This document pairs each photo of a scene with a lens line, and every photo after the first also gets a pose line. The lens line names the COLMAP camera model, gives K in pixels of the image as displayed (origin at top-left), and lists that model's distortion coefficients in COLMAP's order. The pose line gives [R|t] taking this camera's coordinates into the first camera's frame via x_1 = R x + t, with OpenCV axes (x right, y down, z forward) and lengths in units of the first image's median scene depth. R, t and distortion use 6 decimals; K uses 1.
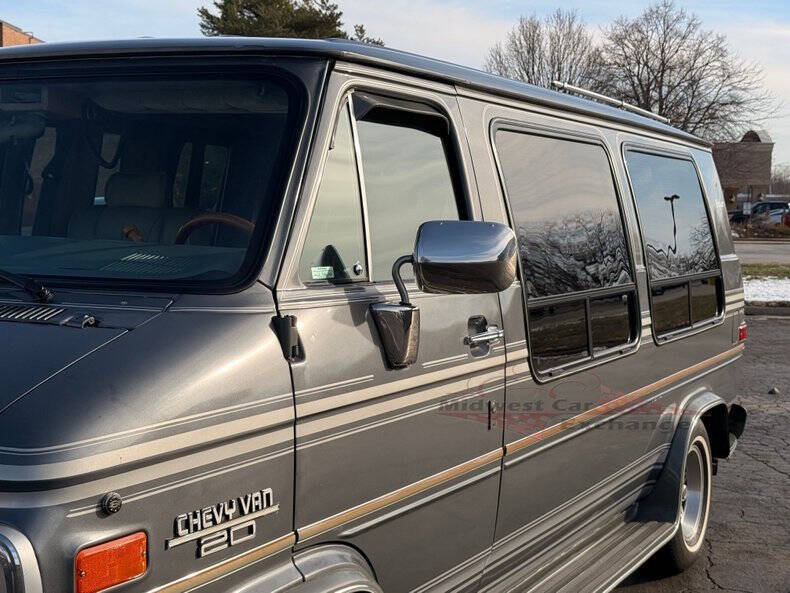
lens RADIAL K [[1171.4, 0, 395.0], [0, 1171.4, 296.5], [0, 0, 1]] dist [0.144479, -0.008671]
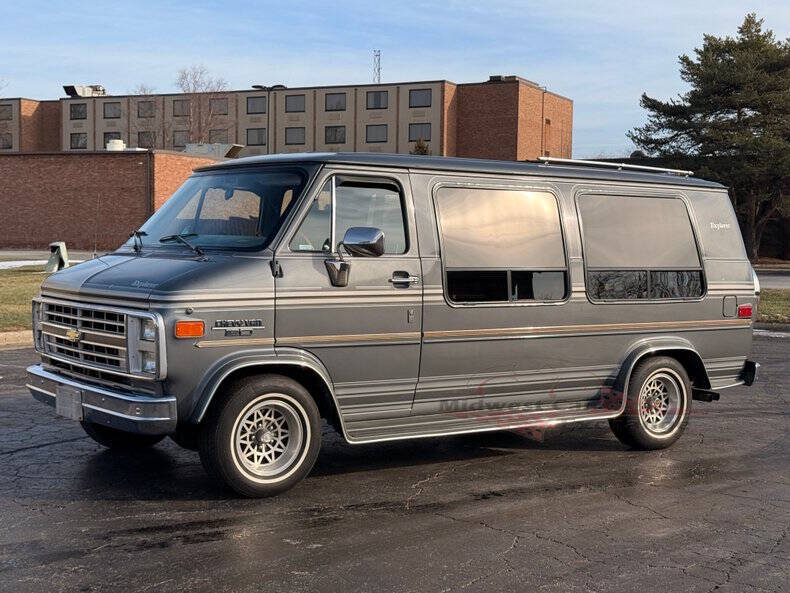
lens RADIAL K [[1171.4, 0, 395.0], [0, 1171.4, 296.5], [0, 0, 1]] dist [0.144479, -0.008671]
pose [[0.904609, 0.019357, -0.425803, 1.146048], [-0.033203, 0.999133, -0.025118, 0.137280], [0.424947, 0.036861, 0.904467, -1.176564]]
